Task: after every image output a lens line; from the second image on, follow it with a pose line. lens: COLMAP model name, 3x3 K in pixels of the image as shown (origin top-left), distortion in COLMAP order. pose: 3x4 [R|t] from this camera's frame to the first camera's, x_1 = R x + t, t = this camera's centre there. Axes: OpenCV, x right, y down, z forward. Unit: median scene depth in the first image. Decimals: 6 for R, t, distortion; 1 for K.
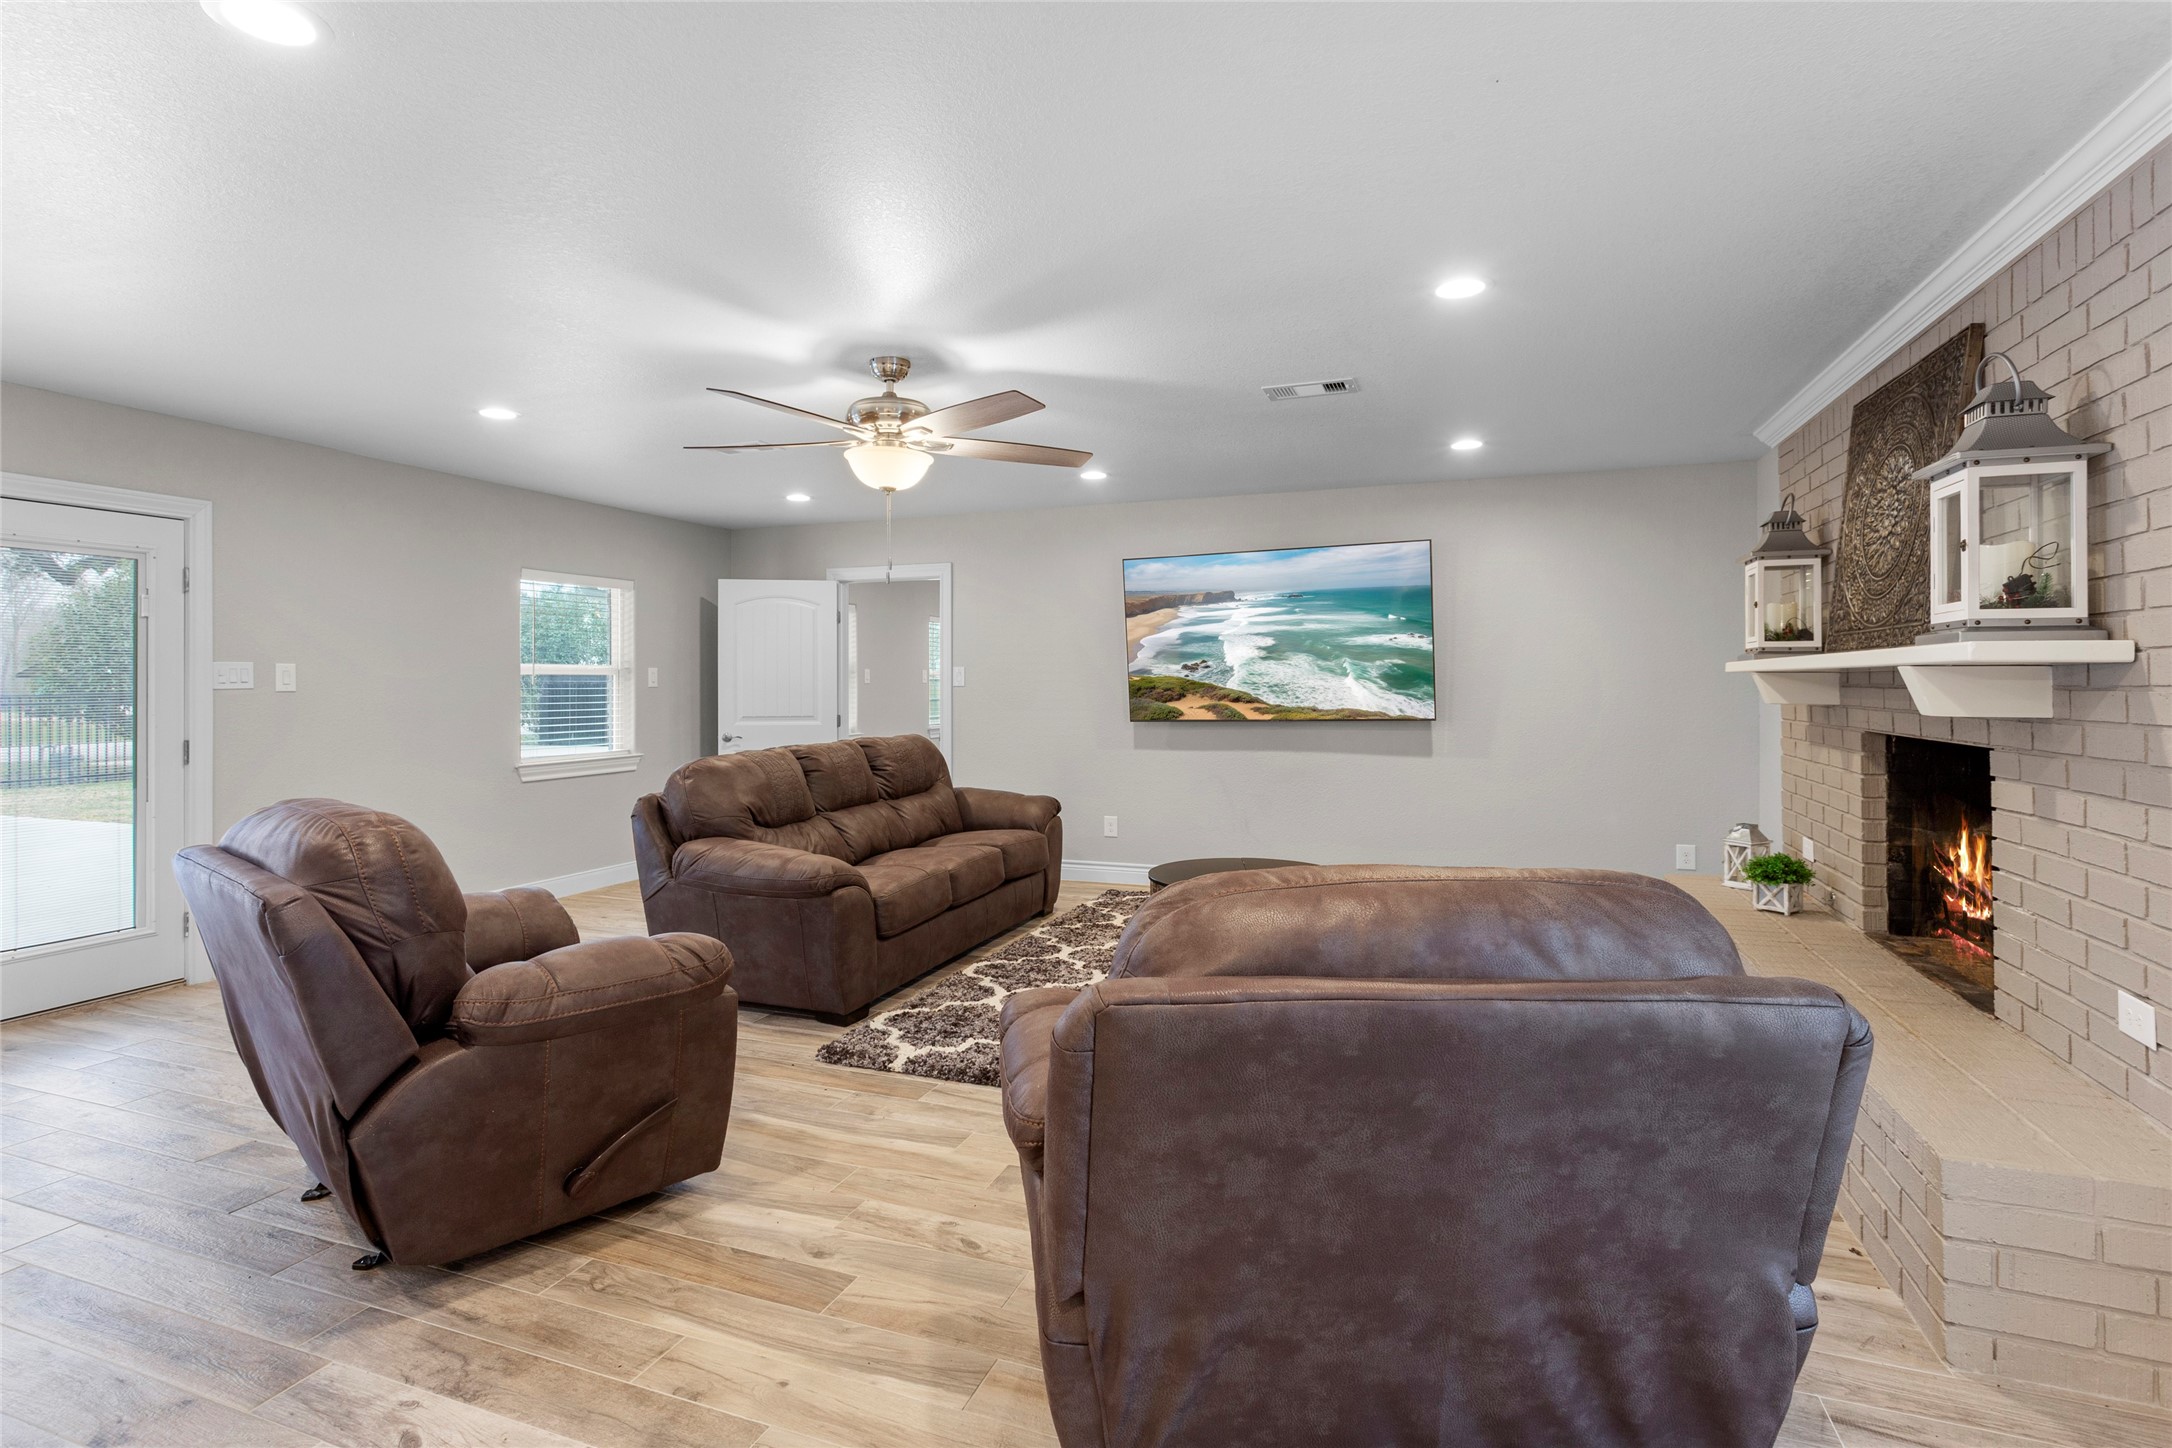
lens RADIAL K [[1052.5, 0, 1080.6], [0, 1052.5, 680.1], [0, 0, 1]] dist [0.000775, 0.001749]
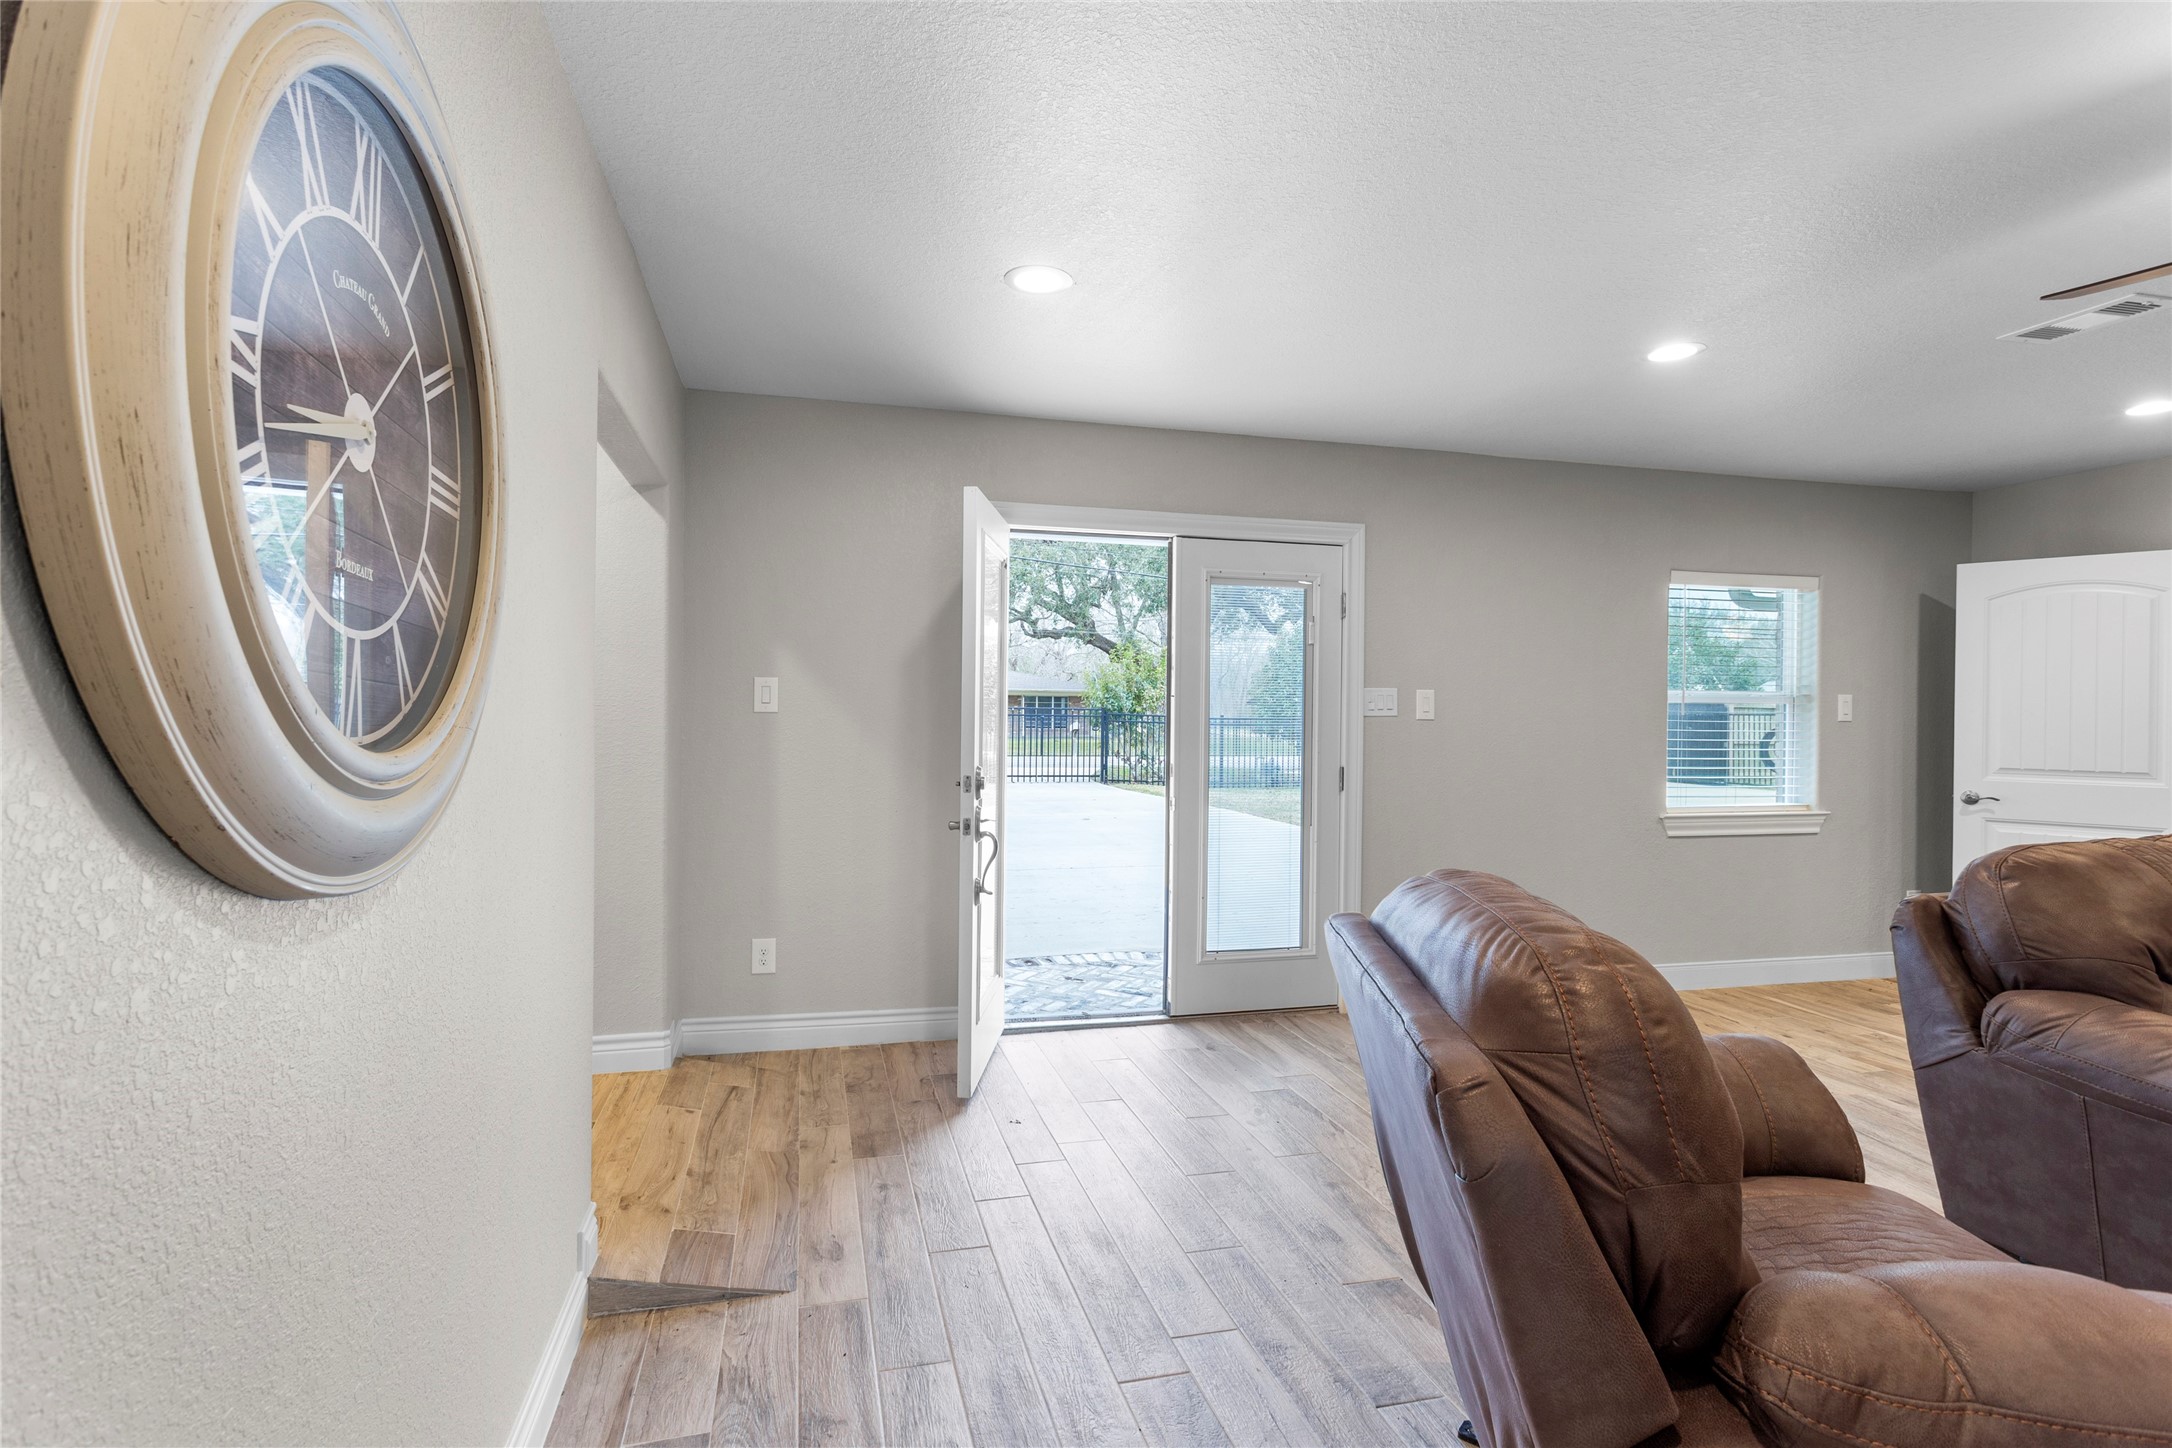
lens RADIAL K [[1052.5, 0, 1082.2], [0, 1052.5, 716.4], [0, 0, 1]] dist [0.000775, 0.001749]
pose [[0.583744, 0.014868, -0.811802, -0.330320], [-0.009520, 0.999889, 0.011468, 0.000019], [0.811882, 0.001034, 0.583821, 0.393048]]
